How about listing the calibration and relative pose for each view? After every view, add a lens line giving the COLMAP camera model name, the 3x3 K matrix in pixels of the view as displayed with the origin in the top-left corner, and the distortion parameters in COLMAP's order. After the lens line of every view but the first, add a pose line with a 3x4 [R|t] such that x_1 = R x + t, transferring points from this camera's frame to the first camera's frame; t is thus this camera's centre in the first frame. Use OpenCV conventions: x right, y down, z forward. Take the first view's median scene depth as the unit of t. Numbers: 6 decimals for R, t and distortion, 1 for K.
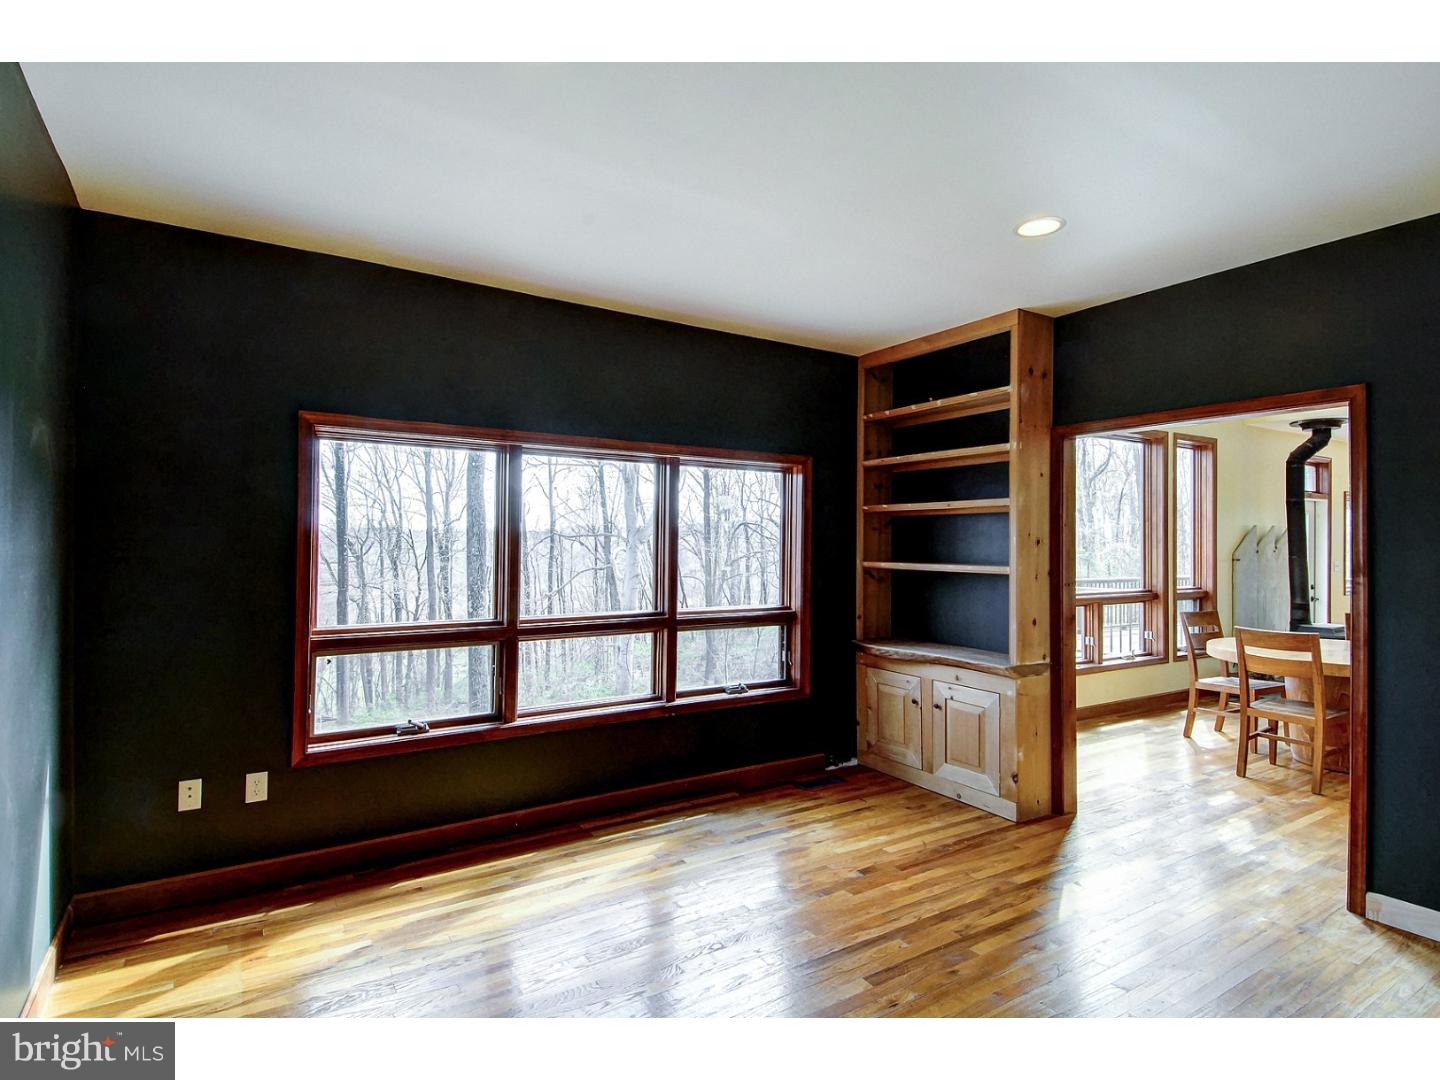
lens RADIAL K [[773.2, 0, 726.2], [0, 773.2, 537.0], [0, 0, 1]] dist [0.022119, -0.006631]
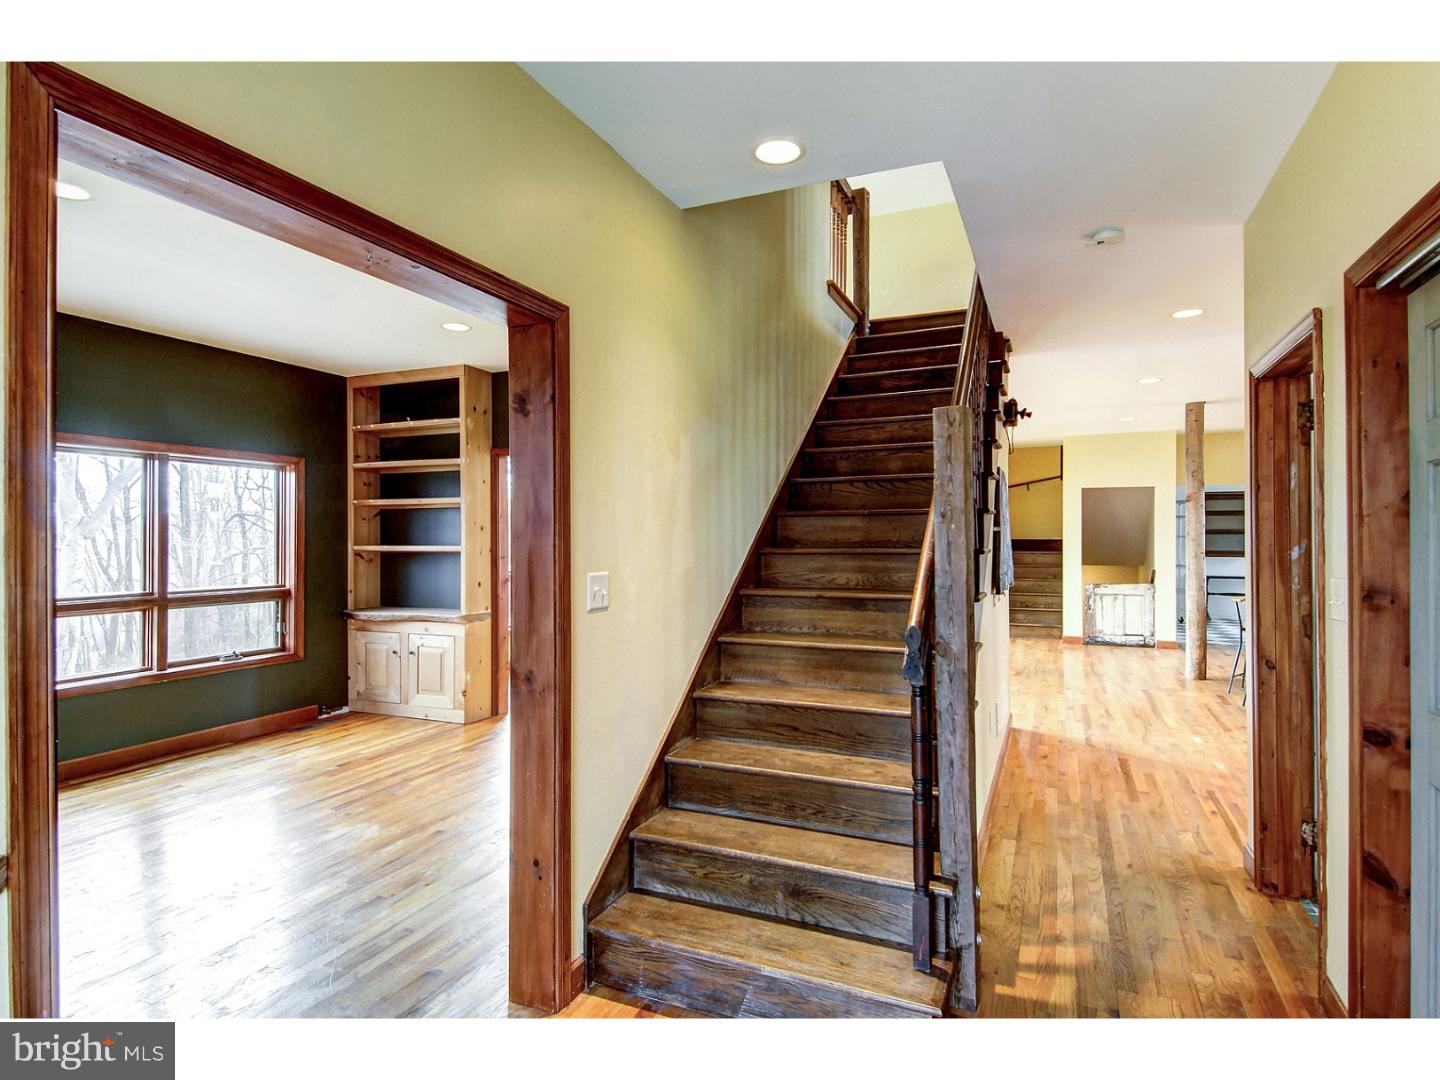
lens RADIAL K [[773.2, 0, 713.1], [0, 773.2, 533.3], [0, 0, 1]] dist [0.022119, -0.006631]
pose [[0.842152, -0.005632, 0.539211, -0.006943], [0.003331, 0.999981, 0.005241, 0.008549], [-0.539230, -0.002618, 0.842155, -0.376212]]
